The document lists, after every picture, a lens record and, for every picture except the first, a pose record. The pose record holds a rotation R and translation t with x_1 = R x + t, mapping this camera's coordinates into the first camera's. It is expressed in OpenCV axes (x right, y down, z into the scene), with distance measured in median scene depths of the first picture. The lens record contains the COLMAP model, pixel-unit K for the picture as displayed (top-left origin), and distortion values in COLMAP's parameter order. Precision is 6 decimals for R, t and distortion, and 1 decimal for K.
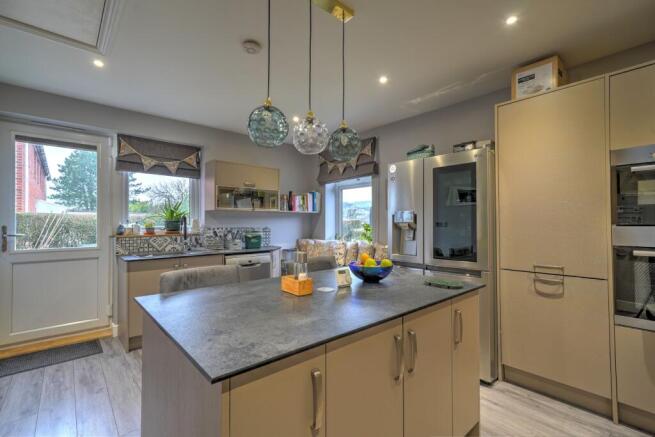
lens RADIAL K [[298.6, 0, 325.9], [0, 298.6, 216.8], [0, 0, 1]] dist [0.004391, 0.000604]
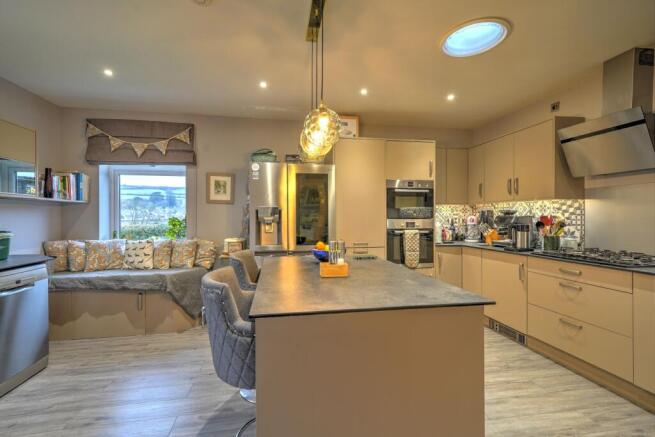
lens RADIAL K [[298.6, 0, 326.5], [0, 298.6, 220.4], [0, 0, 1]] dist [0.004391, 0.000604]
pose [[0.514208, -0.005148, 0.857650, -0.400507], [-0.018689, 0.999677, 0.017206, 0.006389], [-0.857462, -0.024876, 0.513946, 0.155469]]
